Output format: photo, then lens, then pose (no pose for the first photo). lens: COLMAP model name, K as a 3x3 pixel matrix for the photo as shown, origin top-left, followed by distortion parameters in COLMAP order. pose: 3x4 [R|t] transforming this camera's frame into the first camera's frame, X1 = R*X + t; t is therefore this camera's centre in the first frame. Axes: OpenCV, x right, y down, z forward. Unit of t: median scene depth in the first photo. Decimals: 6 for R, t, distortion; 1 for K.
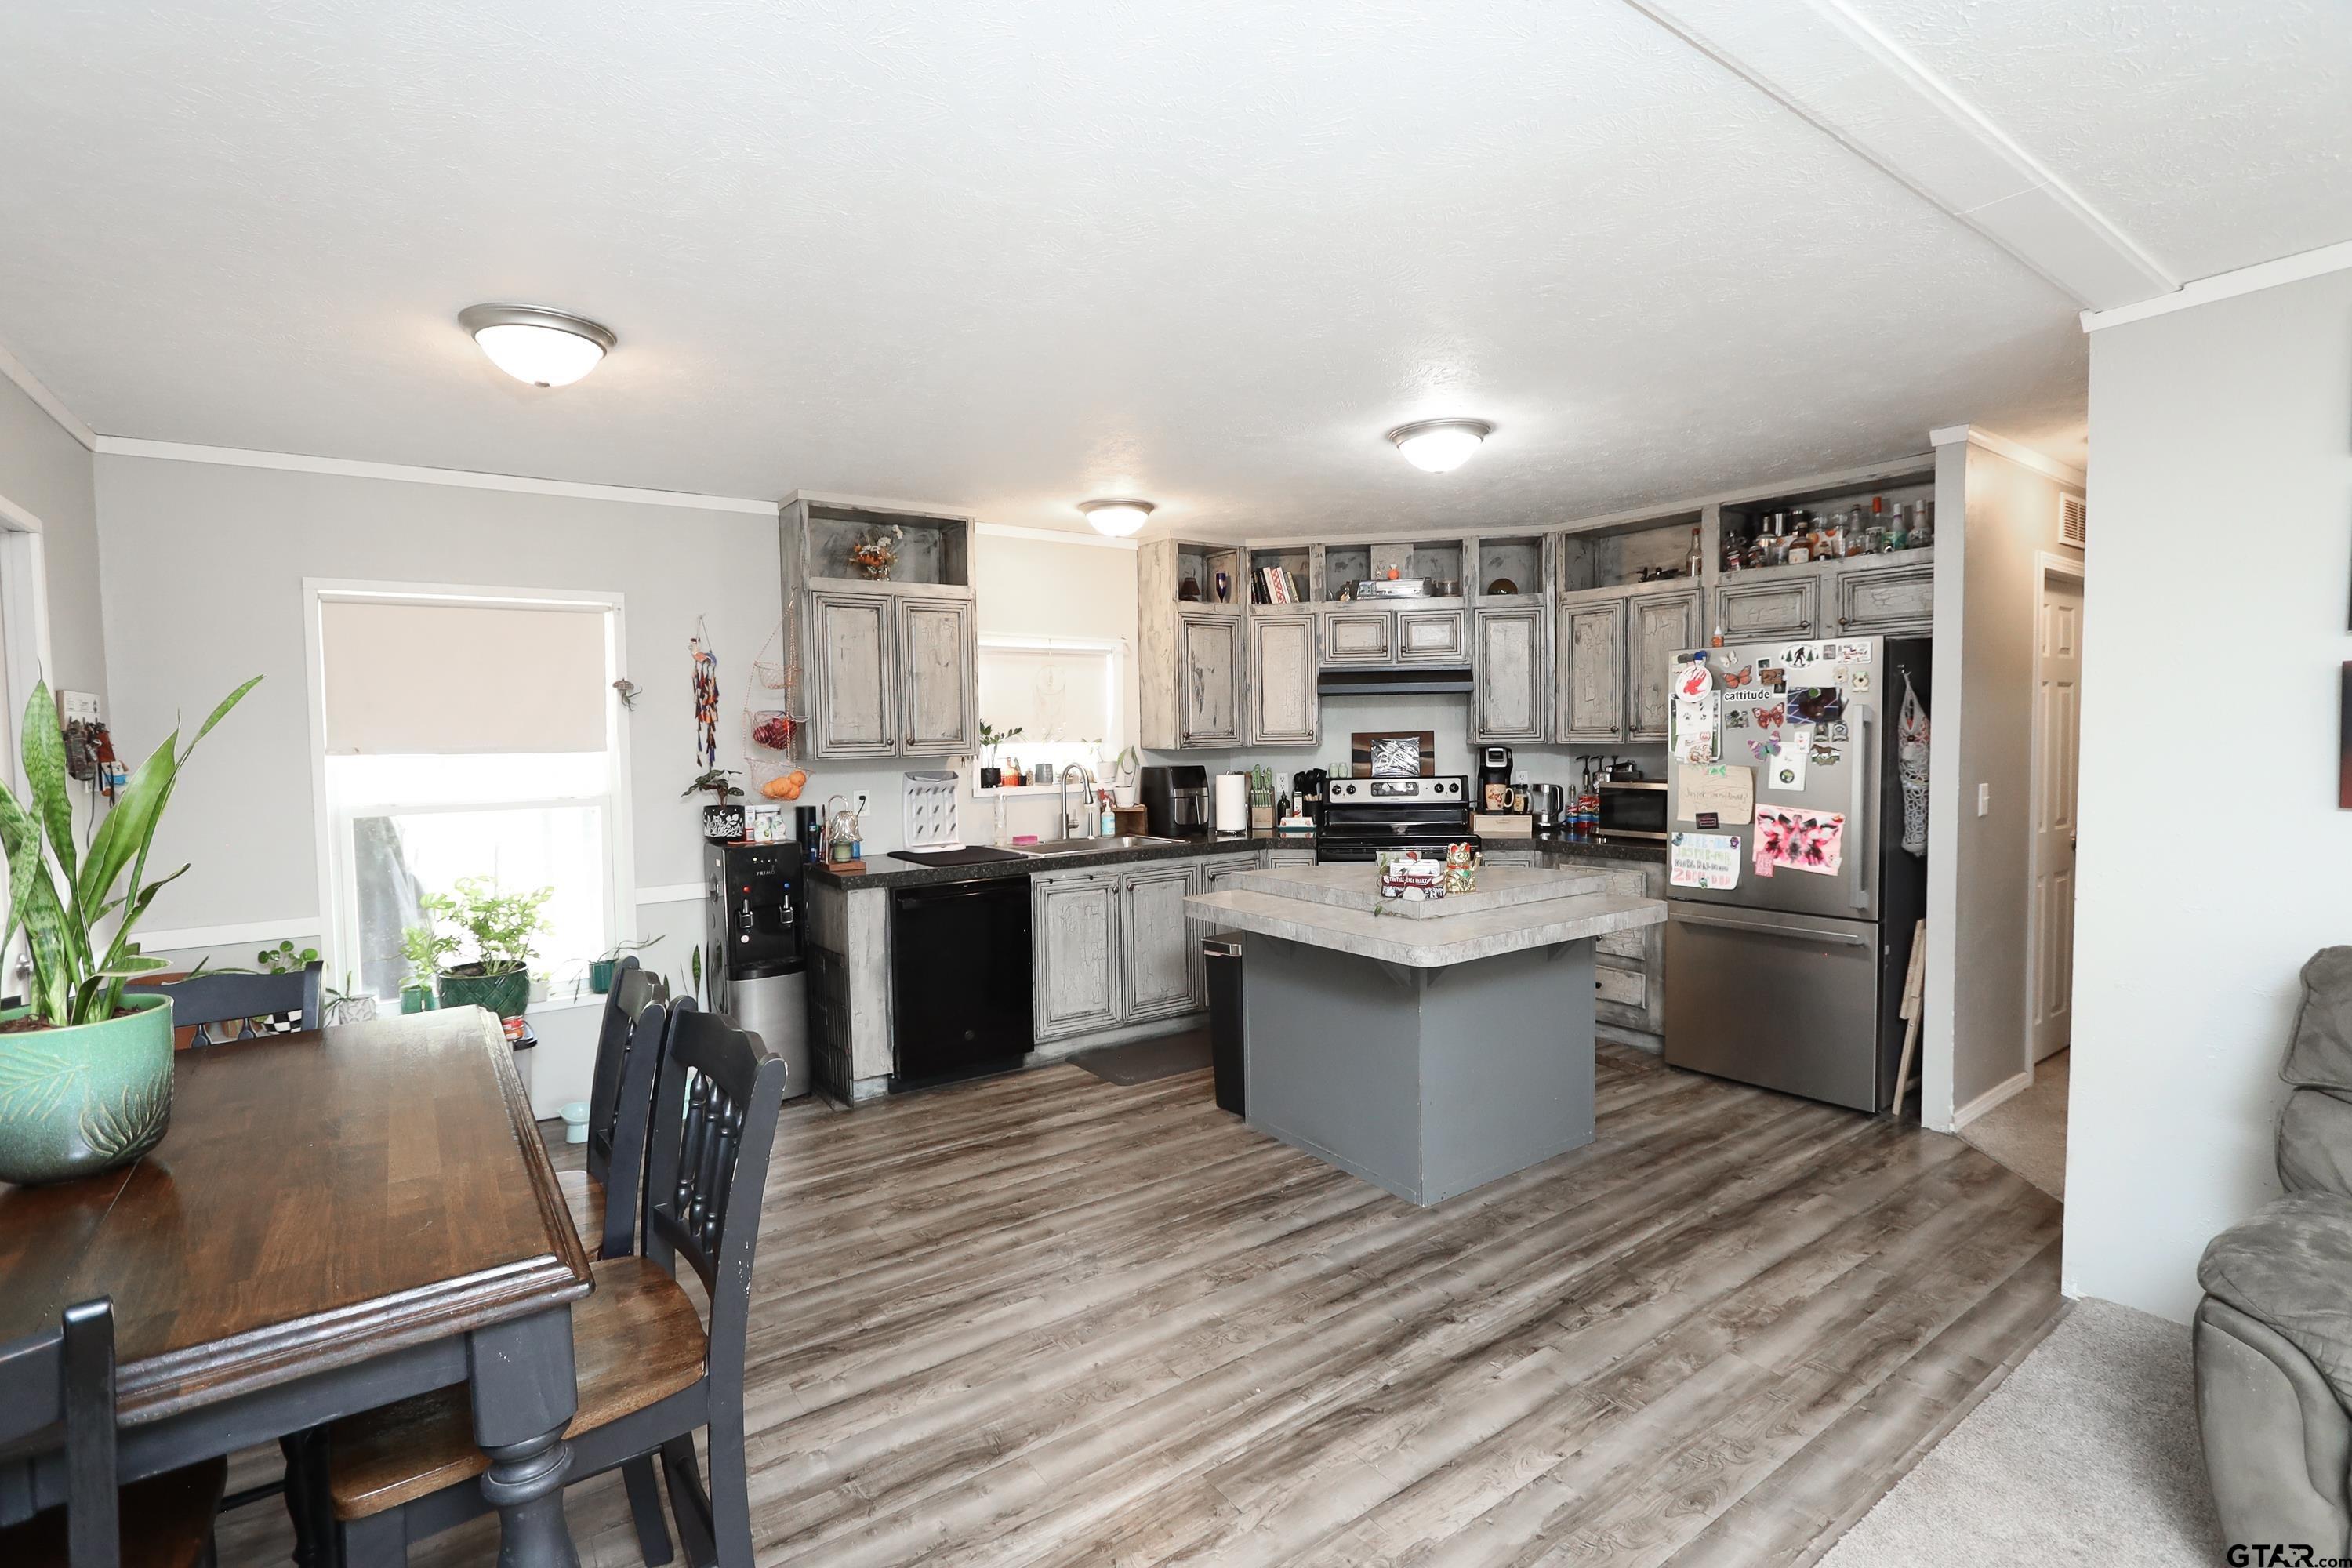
lens RADIAL K [[1094.2, 0, 1167.0], [0, 1094.2, 783.1], [0, 0, 1]] dist [-0.018984, 0.000170]
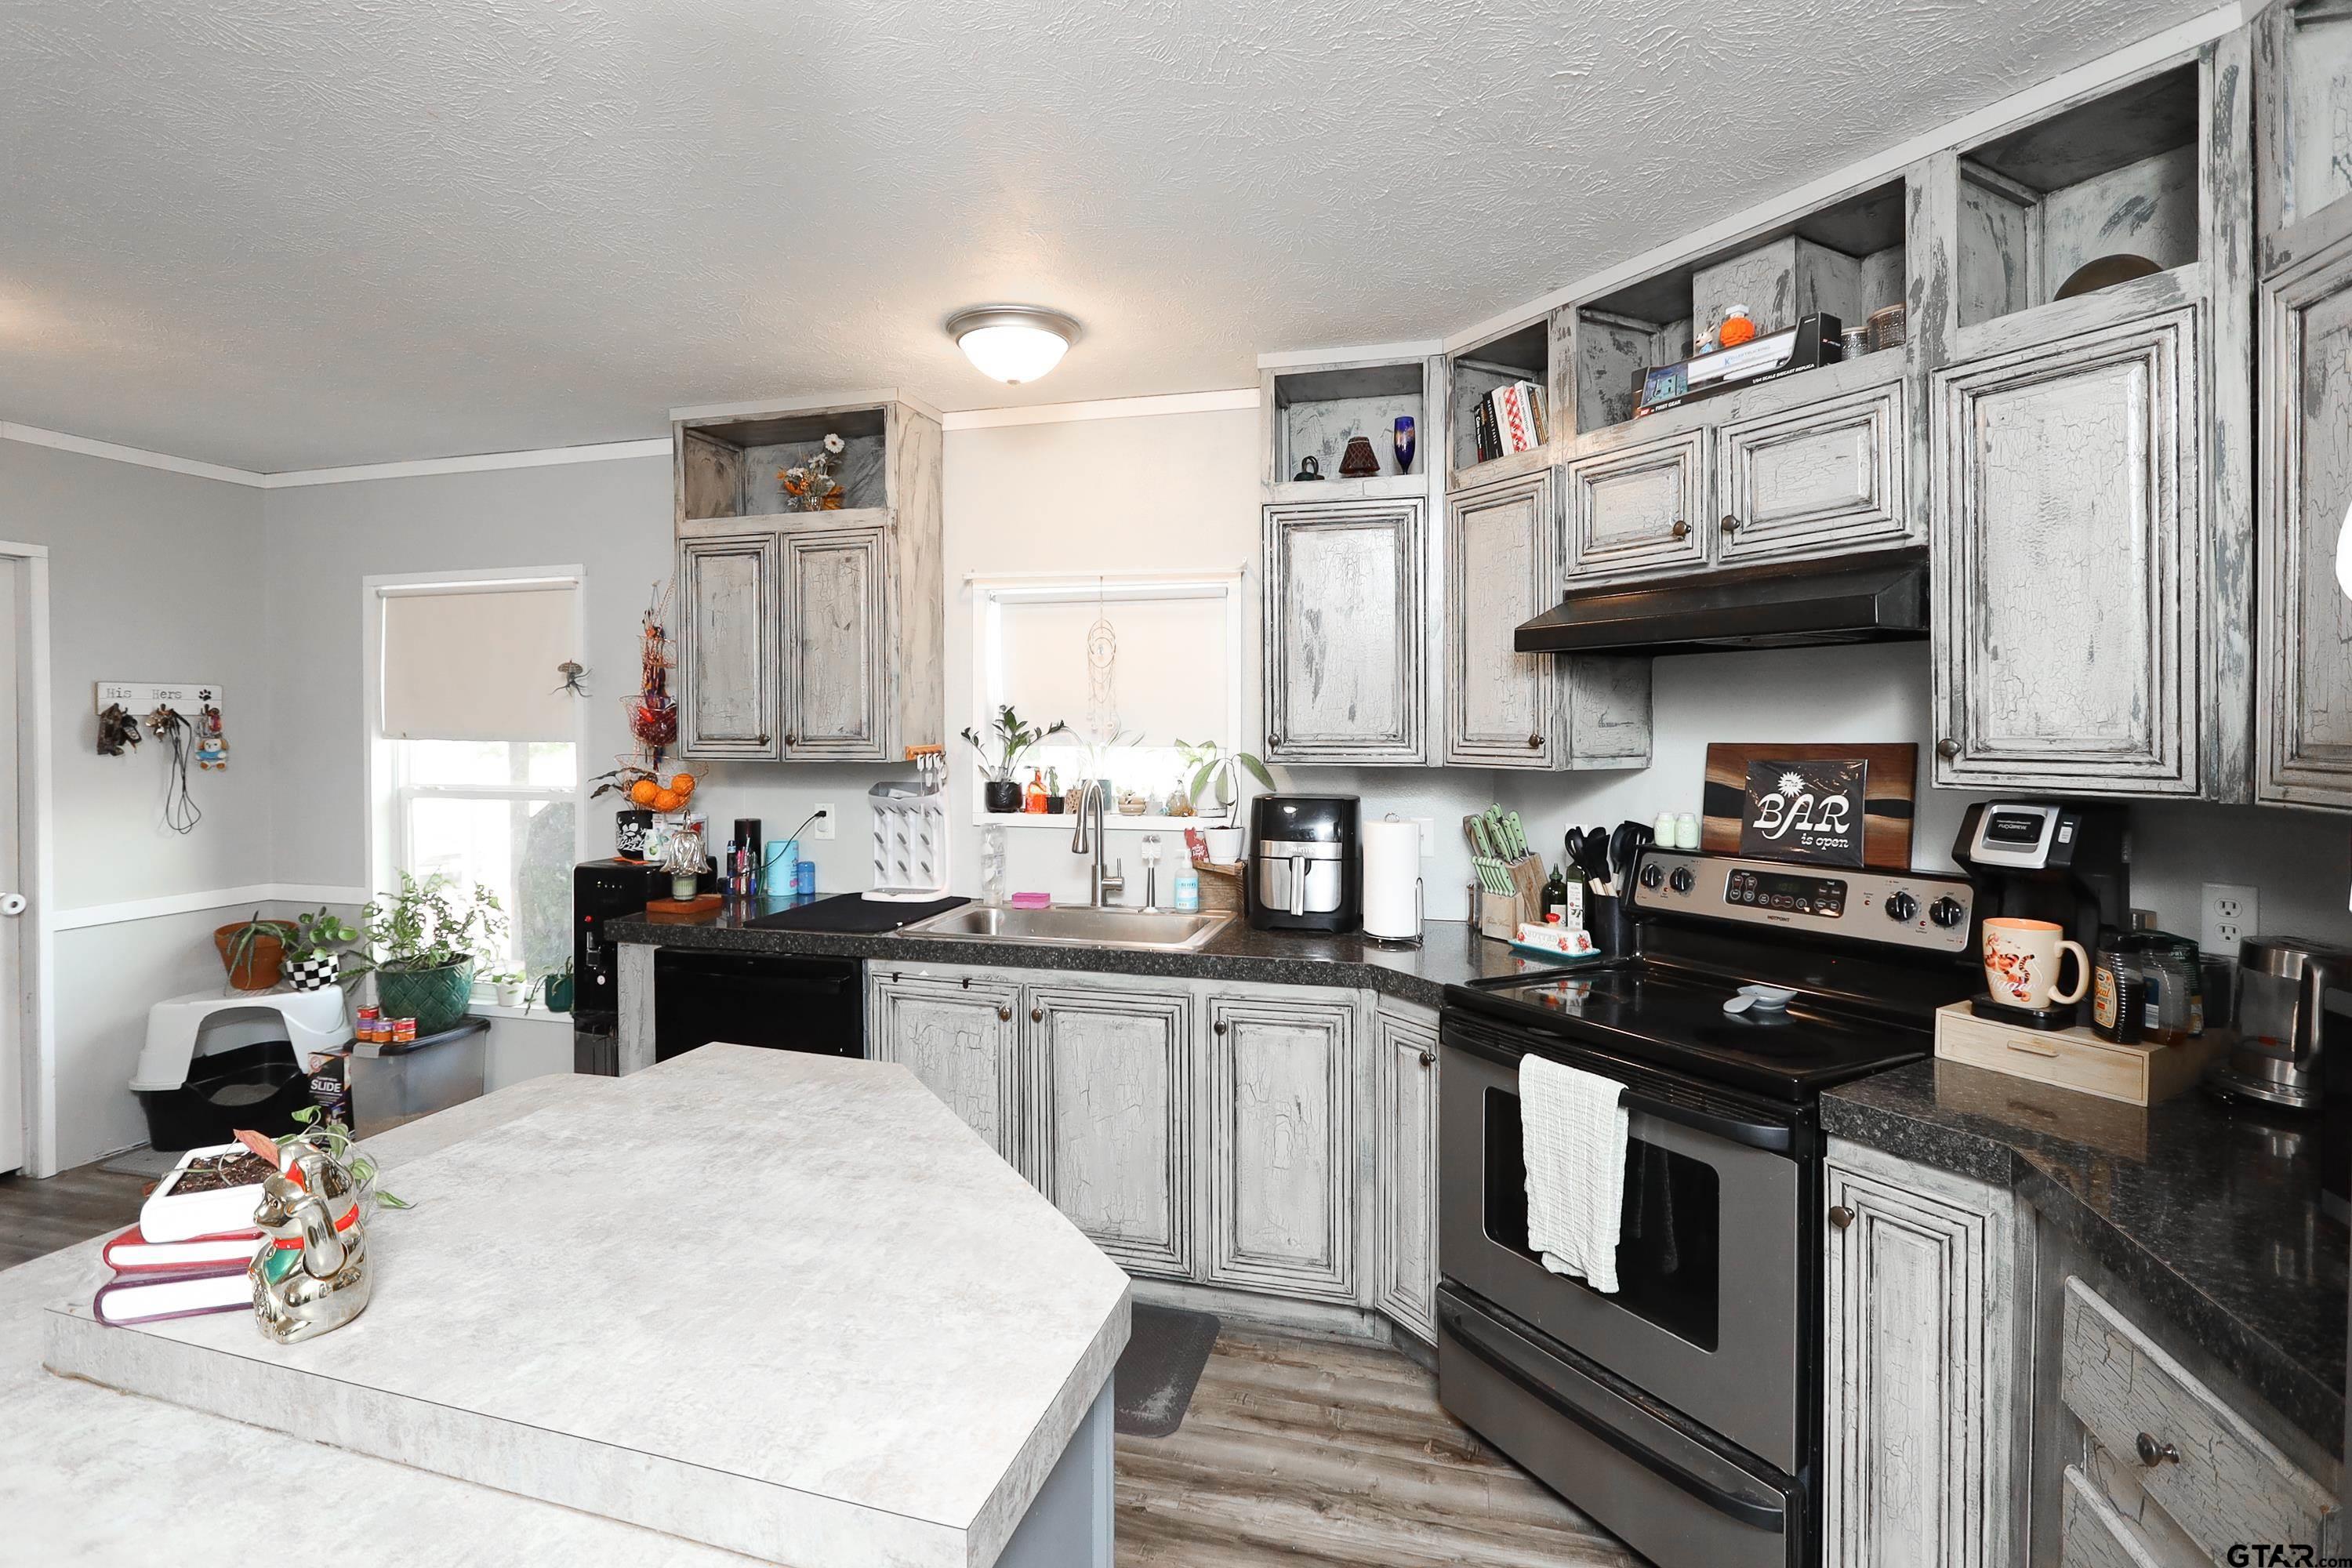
lens RADIAL K [[1094.2, 0, 1180.6], [0, 1094.2, 735.1], [0, 0, 1]] dist [-0.018984, 0.000170]
pose [[0.640841, 0.020690, -0.767395, 0.383908], [-0.048025, 0.998759, -0.013177, -0.036413], [0.766170, 0.045298, 0.641040, 0.621839]]
